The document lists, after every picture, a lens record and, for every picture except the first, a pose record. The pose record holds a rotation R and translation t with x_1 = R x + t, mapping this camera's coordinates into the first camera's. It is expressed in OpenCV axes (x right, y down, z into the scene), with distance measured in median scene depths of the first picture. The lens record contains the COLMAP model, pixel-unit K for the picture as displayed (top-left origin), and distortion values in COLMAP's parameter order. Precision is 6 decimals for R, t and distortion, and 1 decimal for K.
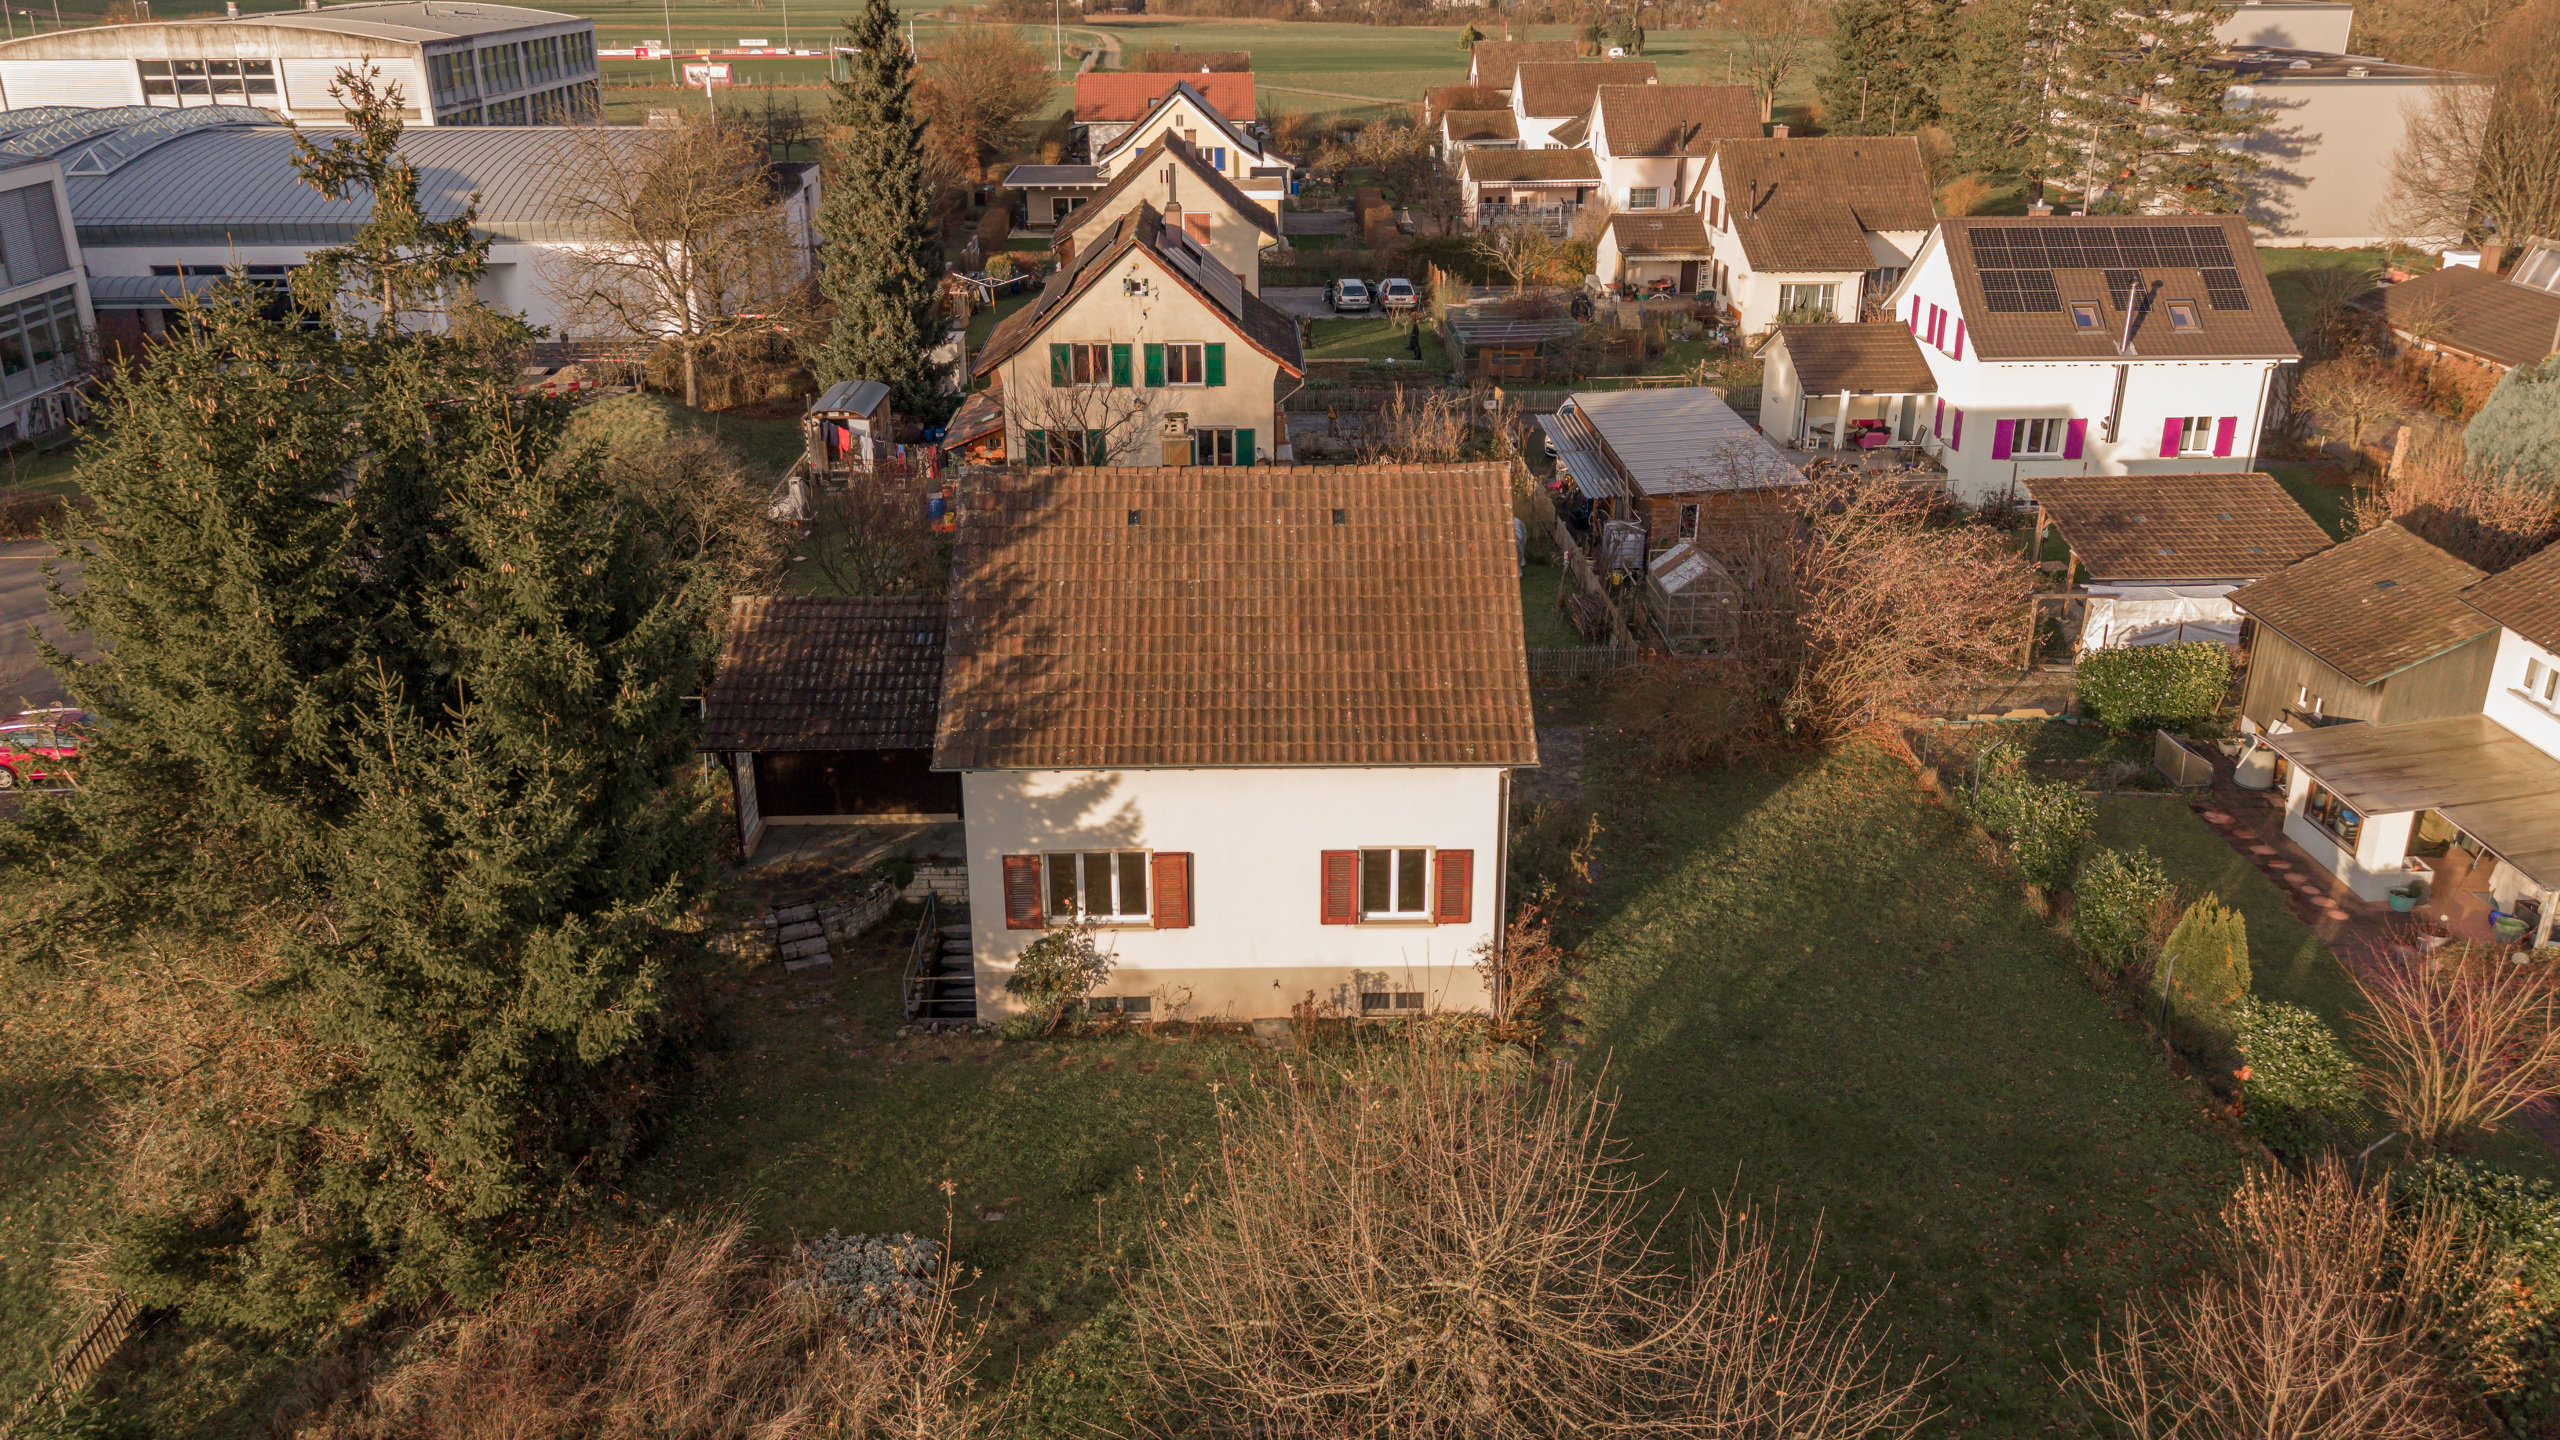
lens RADIAL K [[1886.5, 0, 1286.7], [0, 1886.5, 736.3], [0, 0, 1]] dist [0.007378, -0.026733]
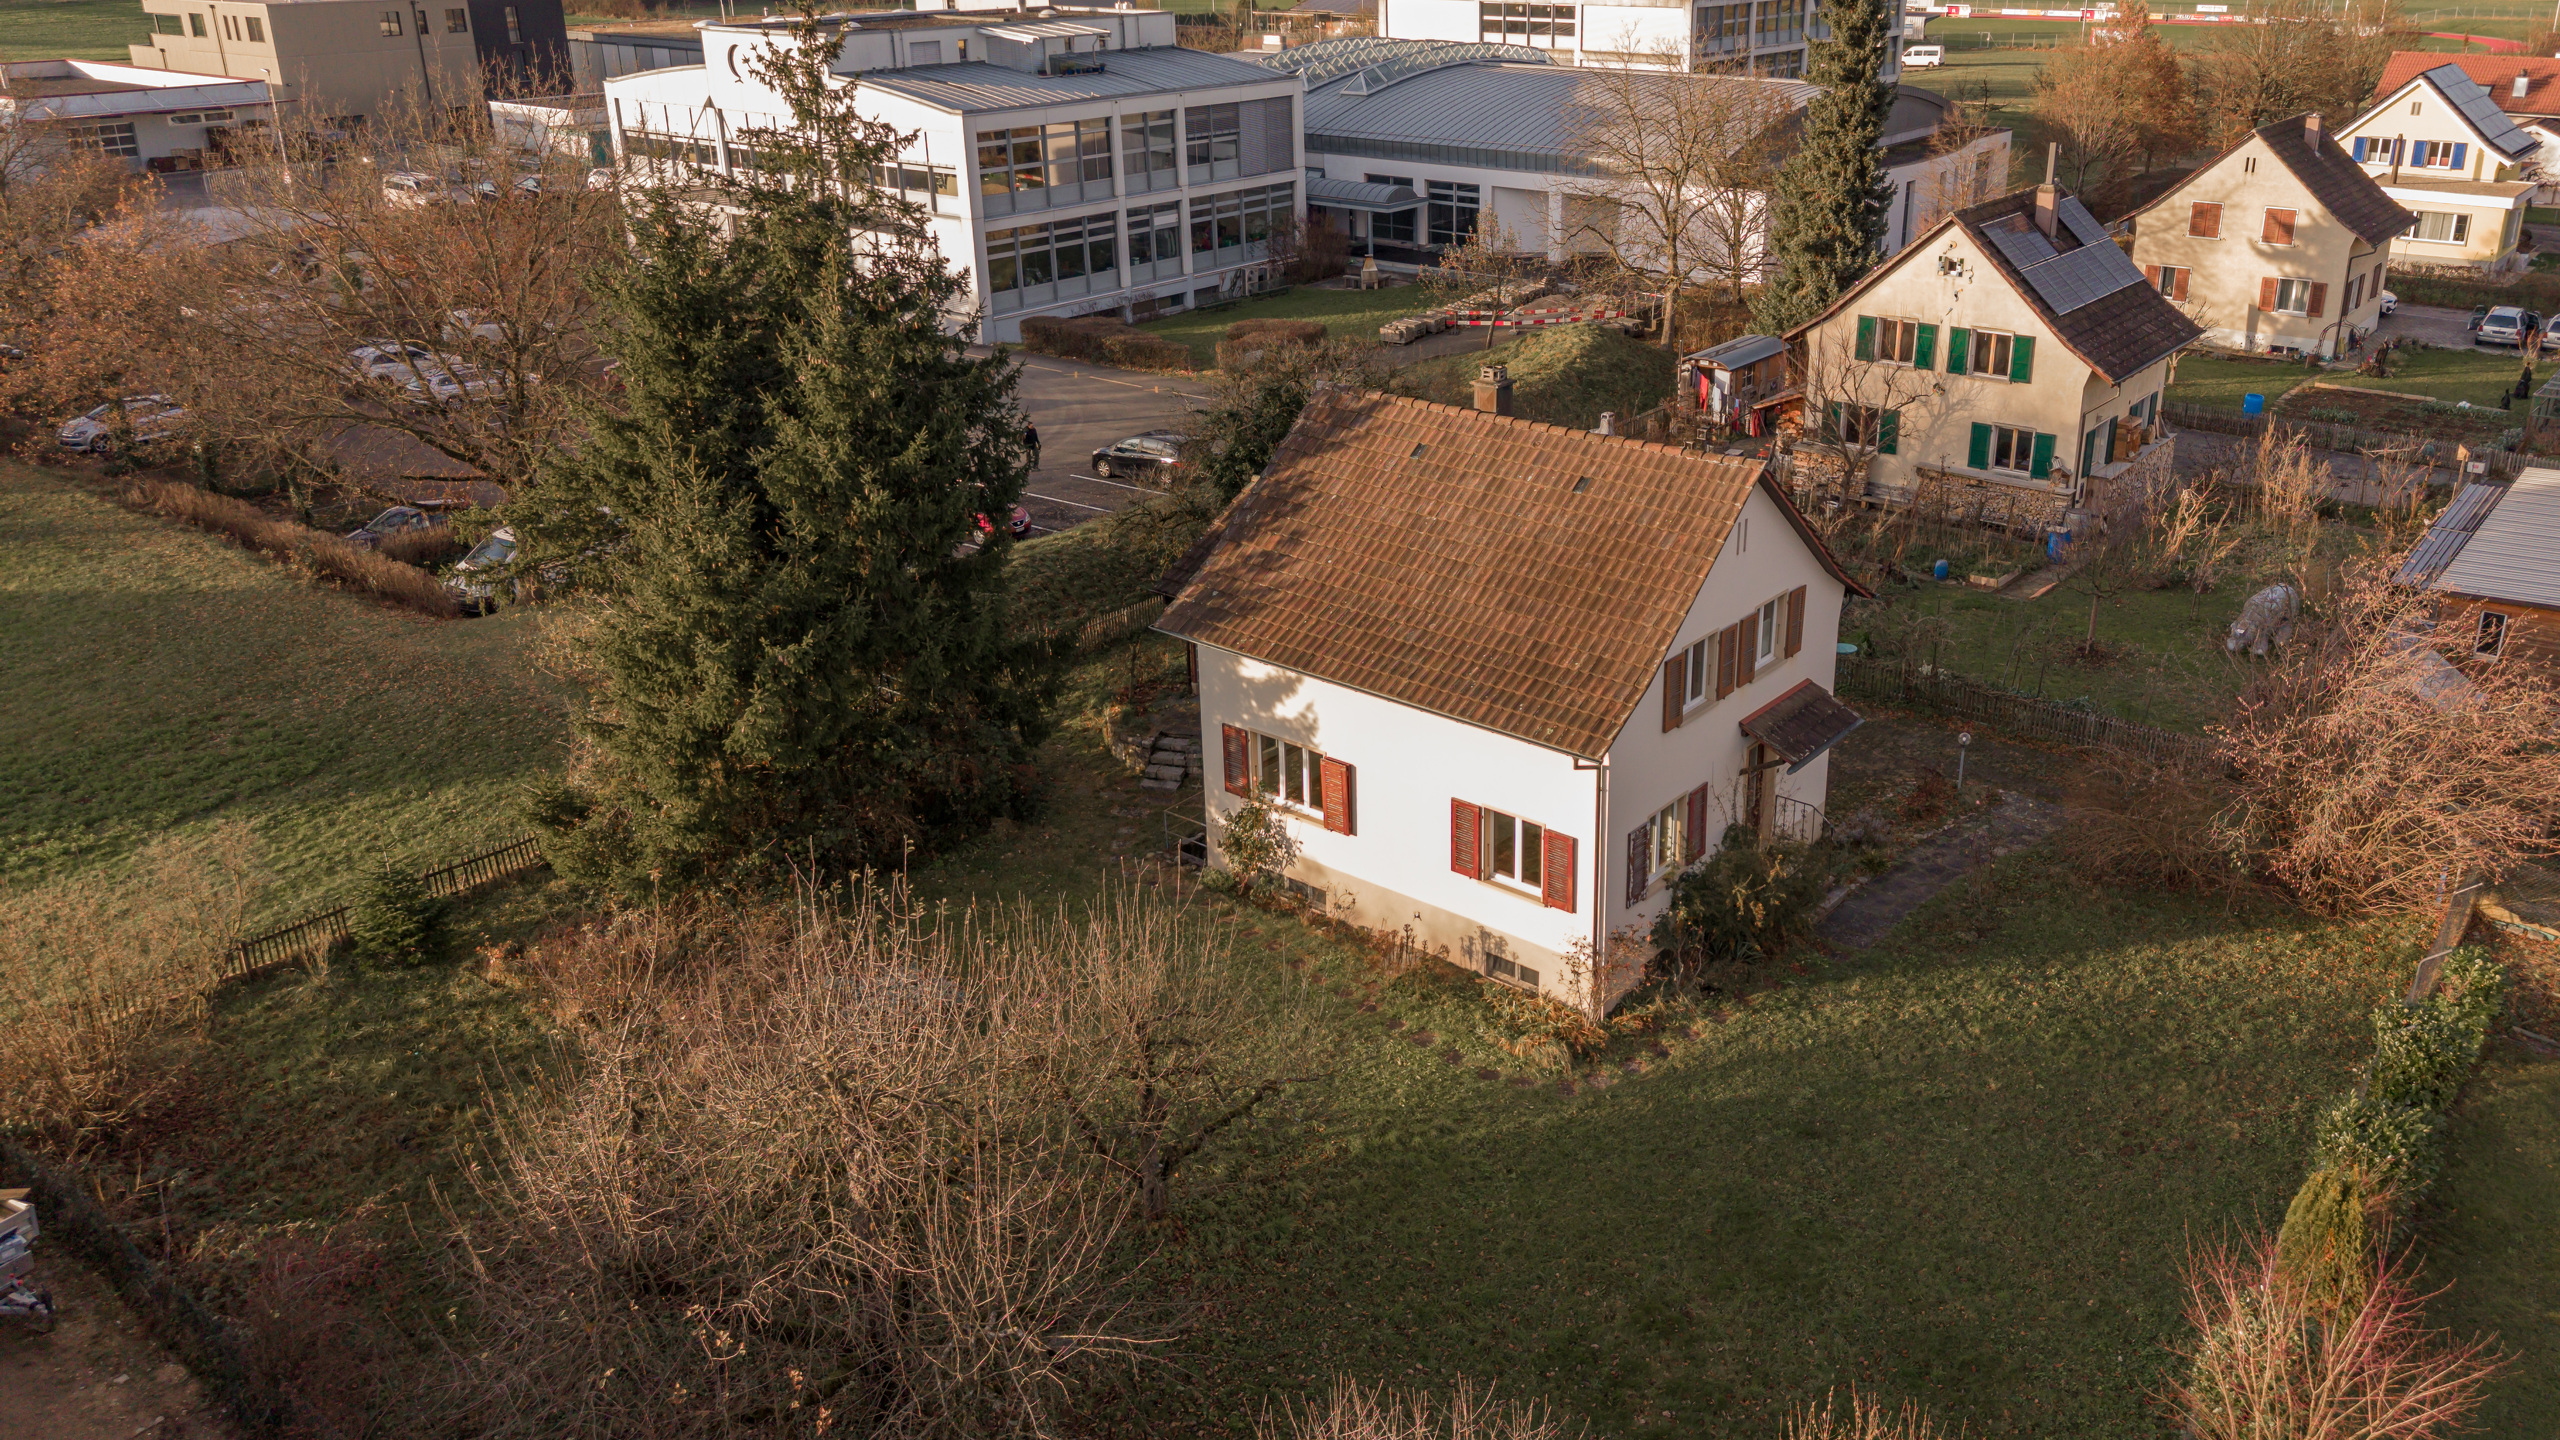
lens RADIAL K [[1886.5, 0, 1368.1], [0, 1886.5, 735.6], [0, 0, 1]] dist [0.007378, -0.026733]
pose [[0.767327, 0.254391, -0.588638, 0.309345], [-0.244003, 0.964723, 0.098851, -0.033005], [0.593020, 0.067778, 0.802330, 0.082129]]
